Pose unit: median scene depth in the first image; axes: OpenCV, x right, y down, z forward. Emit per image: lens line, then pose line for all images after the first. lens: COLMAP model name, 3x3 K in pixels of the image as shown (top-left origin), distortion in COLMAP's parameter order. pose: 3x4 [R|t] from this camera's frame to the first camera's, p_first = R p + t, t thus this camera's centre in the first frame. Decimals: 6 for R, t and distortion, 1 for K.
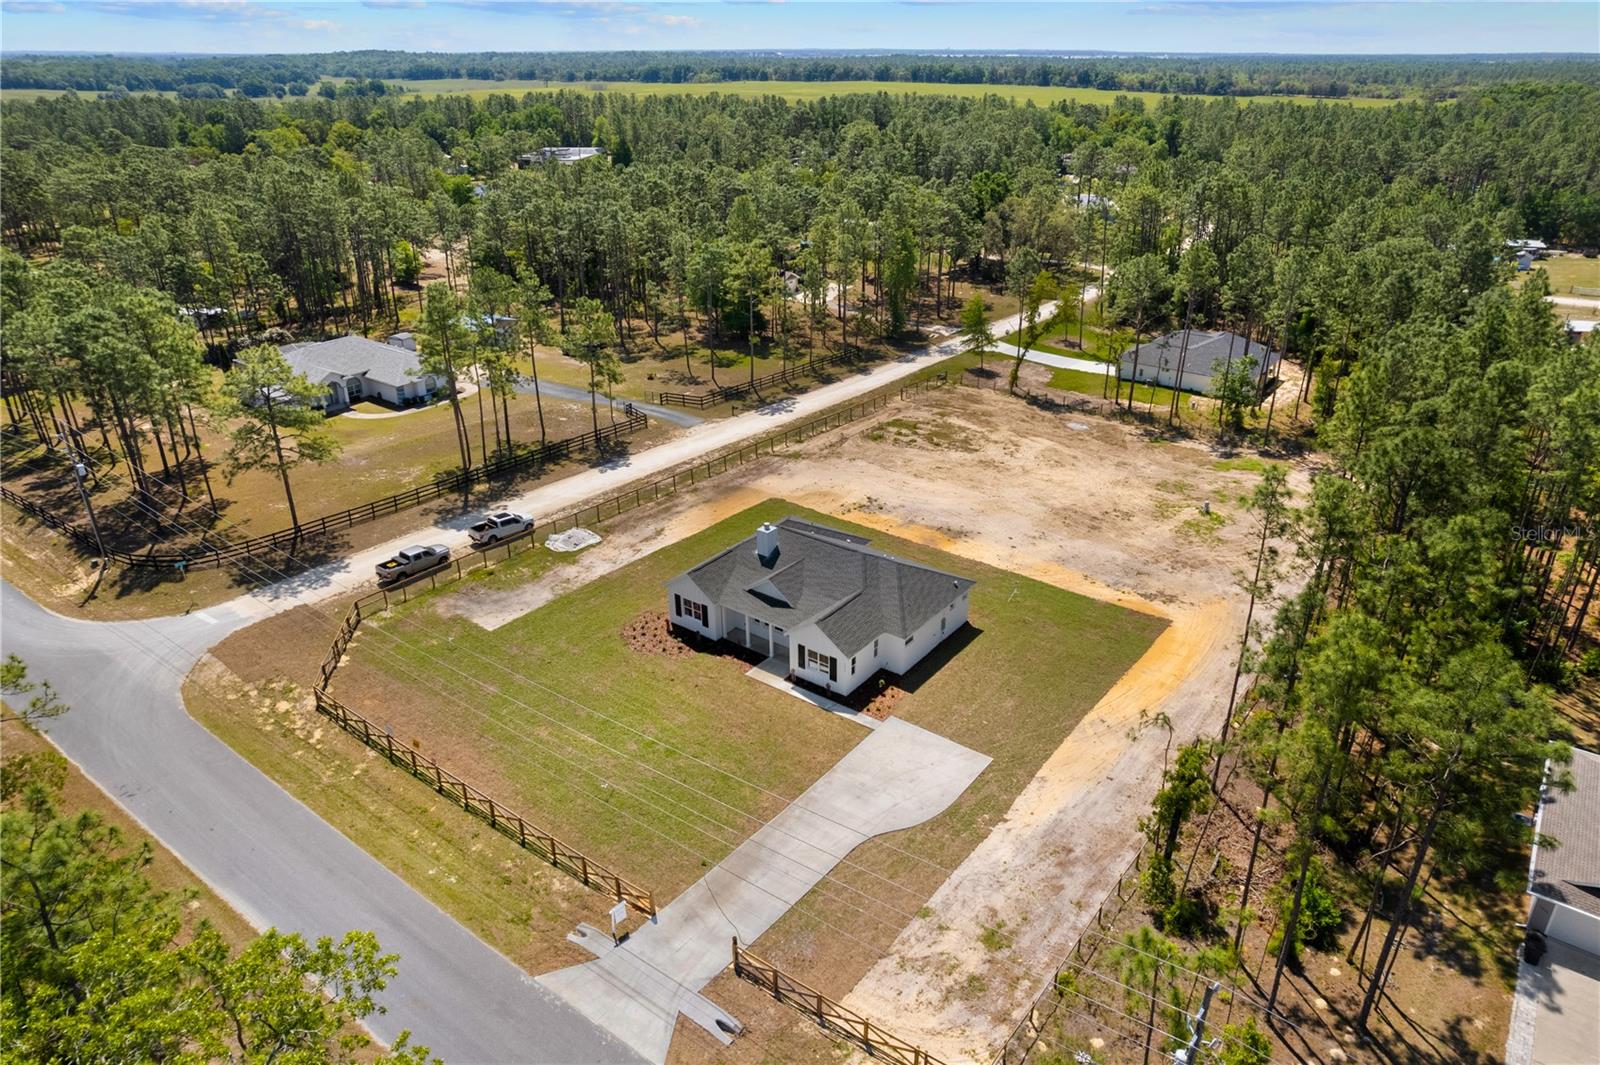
lens RADIAL K [[1007.1, 0, 824.0], [0, 1007.1, 552.6], [0, 0, 1]] dist [-0.042176, 0.020643]
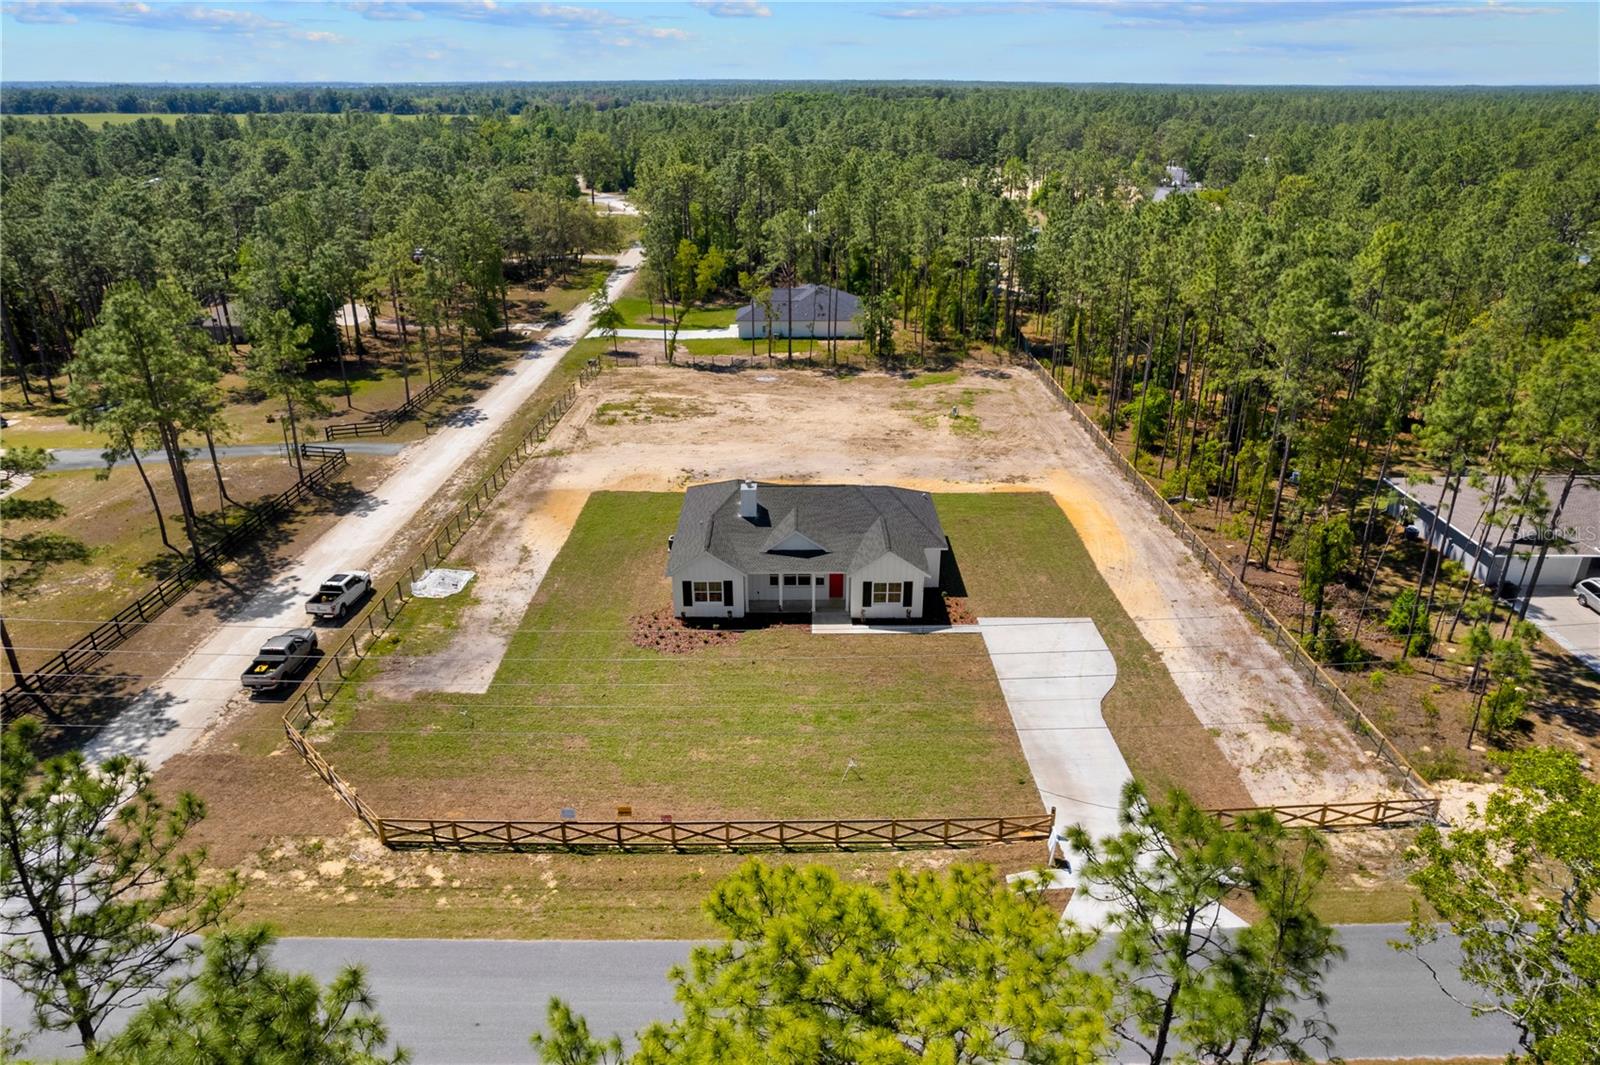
lens RADIAL K [[1007.1, 0, 801.2], [0, 1007.1, 544.0], [0, 0, 1]] dist [-0.042176, 0.020643]
pose [[0.804039, -0.251537, 0.538749, -0.360139], [0.268378, 0.962084, 0.048656, -0.003518], [-0.530560, 0.105467, 0.841060, 0.141419]]
